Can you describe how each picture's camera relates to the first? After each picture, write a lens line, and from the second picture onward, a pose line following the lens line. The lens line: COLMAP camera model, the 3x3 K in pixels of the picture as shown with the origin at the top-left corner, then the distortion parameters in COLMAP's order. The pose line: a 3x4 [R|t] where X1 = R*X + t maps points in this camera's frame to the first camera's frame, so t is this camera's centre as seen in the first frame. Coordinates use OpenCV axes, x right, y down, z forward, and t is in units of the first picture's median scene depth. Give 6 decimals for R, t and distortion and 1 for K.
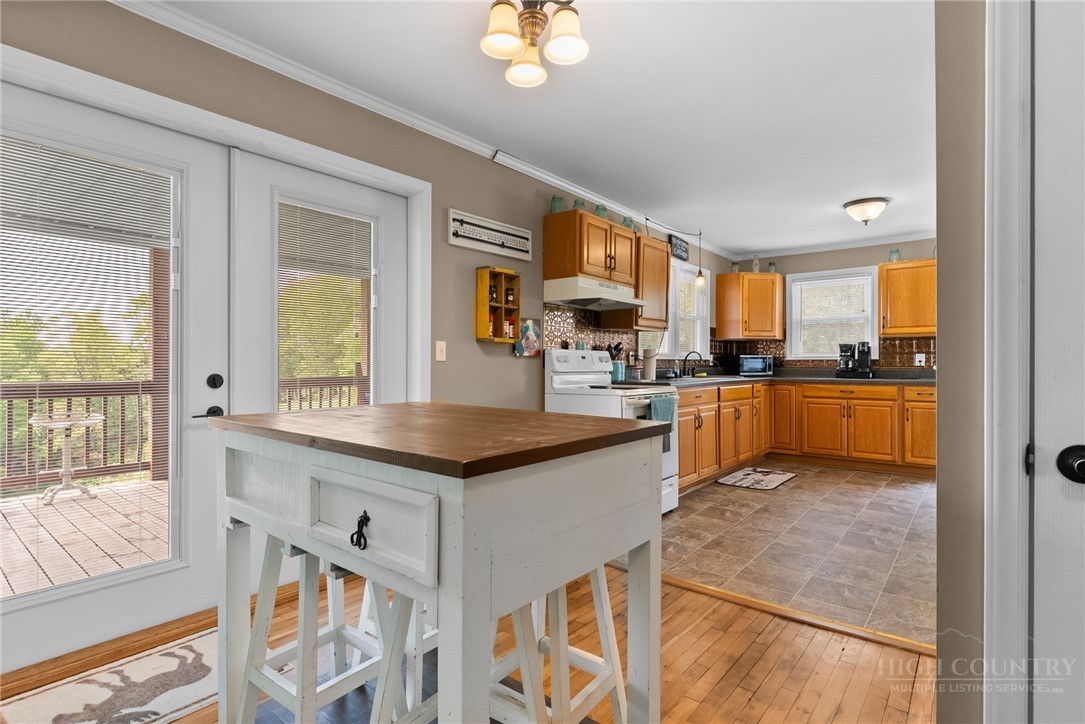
lens RADIAL K [[543.9, 0, 543.5], [0, 543.9, 363.0], [0, 0, 1]] dist [-0.014368, 0.001616]
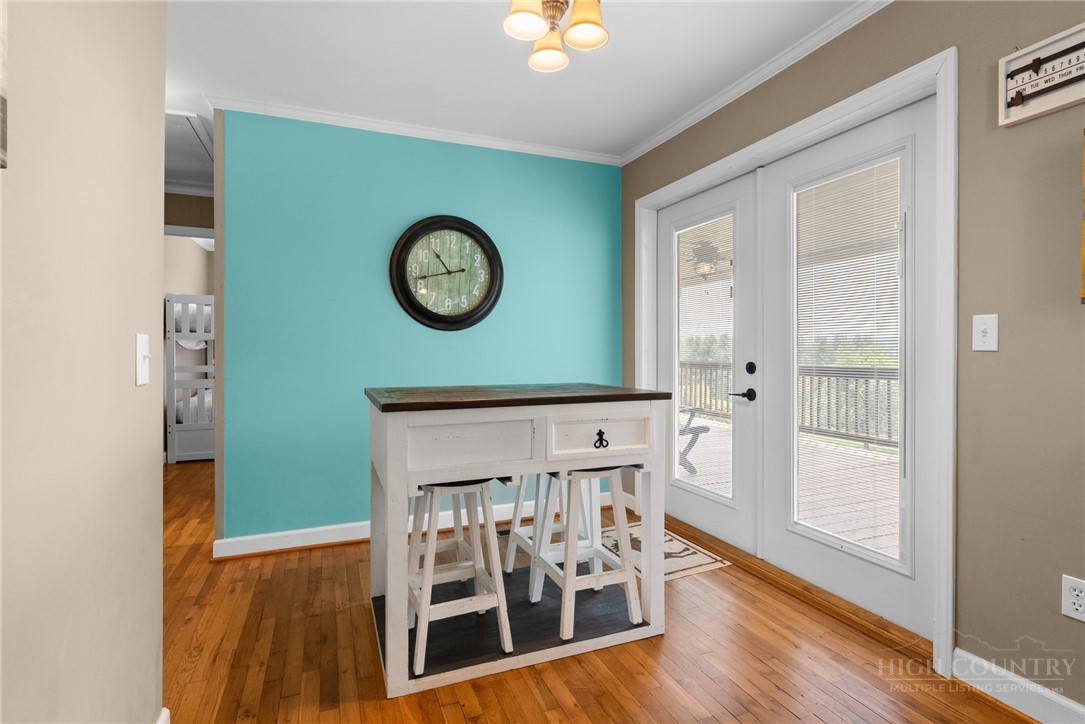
lens RADIAL K [[543.9, 0, 546.7], [0, 543.9, 355.6], [0, 0, 1]] dist [-0.014368, 0.001616]
pose [[-0.480126, 0.011812, -0.877120, 0.290909], [0.007189, 0.999929, 0.009530, -0.003840], [0.877170, -0.001729, -0.480176, 0.505995]]
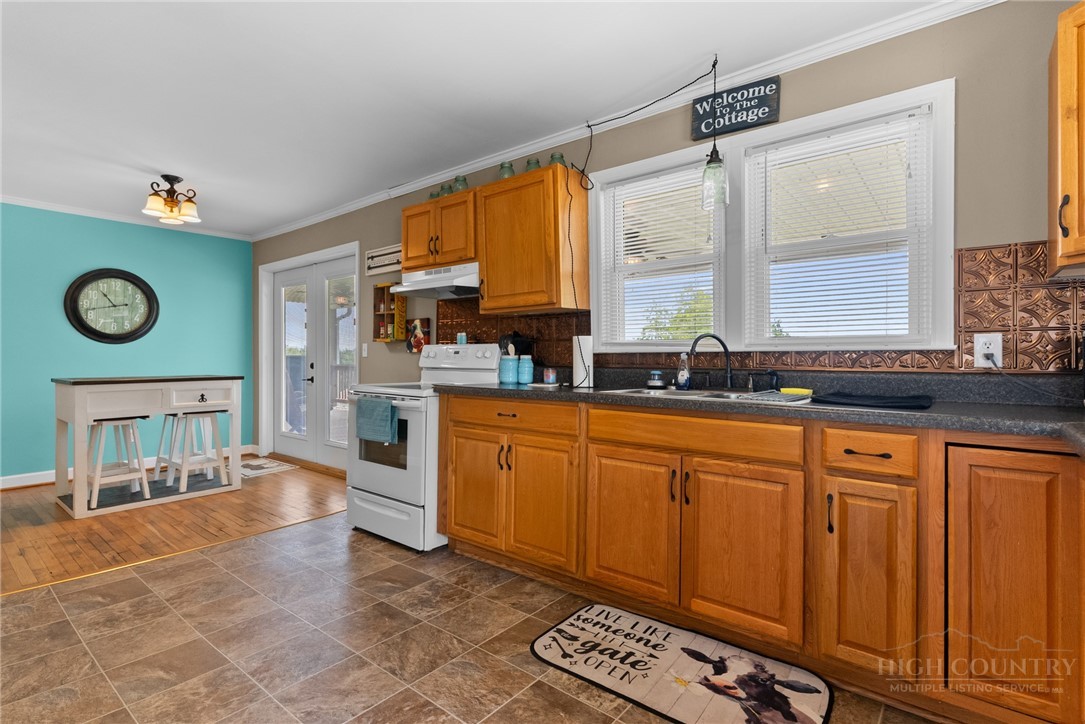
lens RADIAL K [[528.4, 0, 548.7], [0, 528.4, 359.4], [0, 0, 1]] dist [0.001426, 0.000487]
pose [[-0.000617, 0.008621, -0.999963, 0.725716], [0.004648, 0.999952, 0.008618, -0.004349], [0.999989, -0.004642, -0.000658, 0.870757]]
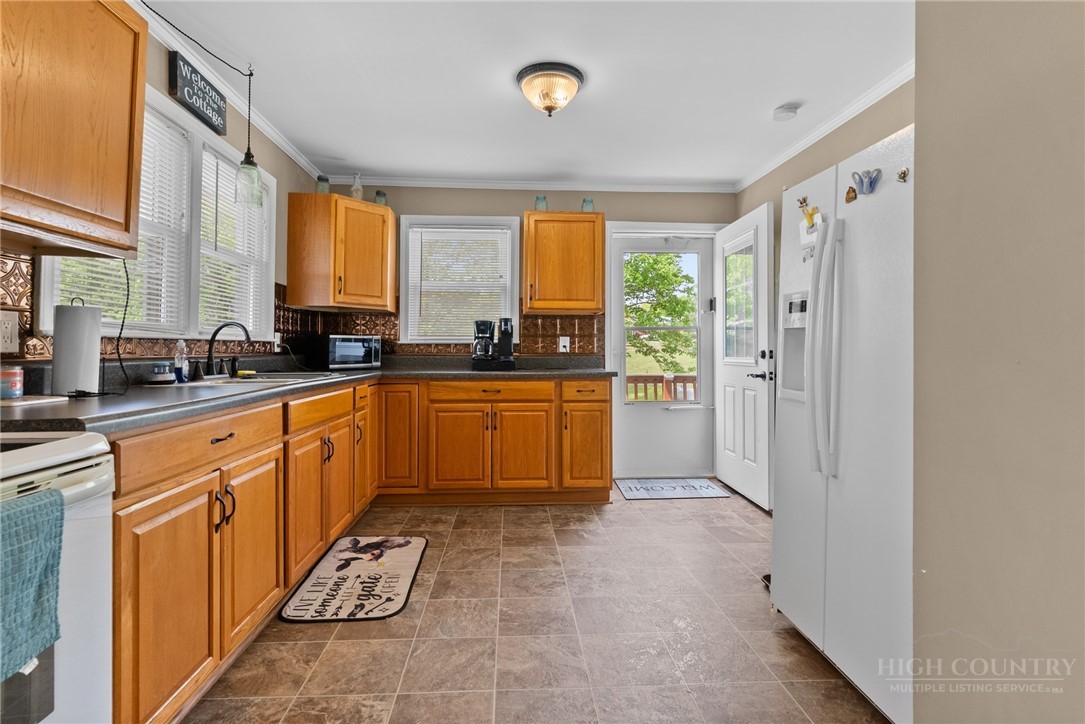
lens RADIAL K [[528.4, 0, 532.0], [0, 528.4, 340.3], [0, 0, 1]] dist [0.001426, 0.000487]
pose [[0.747611, 0.012704, 0.664015, 0.166611], [-0.002282, 0.999860, -0.016561, 0.000925], [-0.664133, 0.010866, 0.747536, 0.486673]]
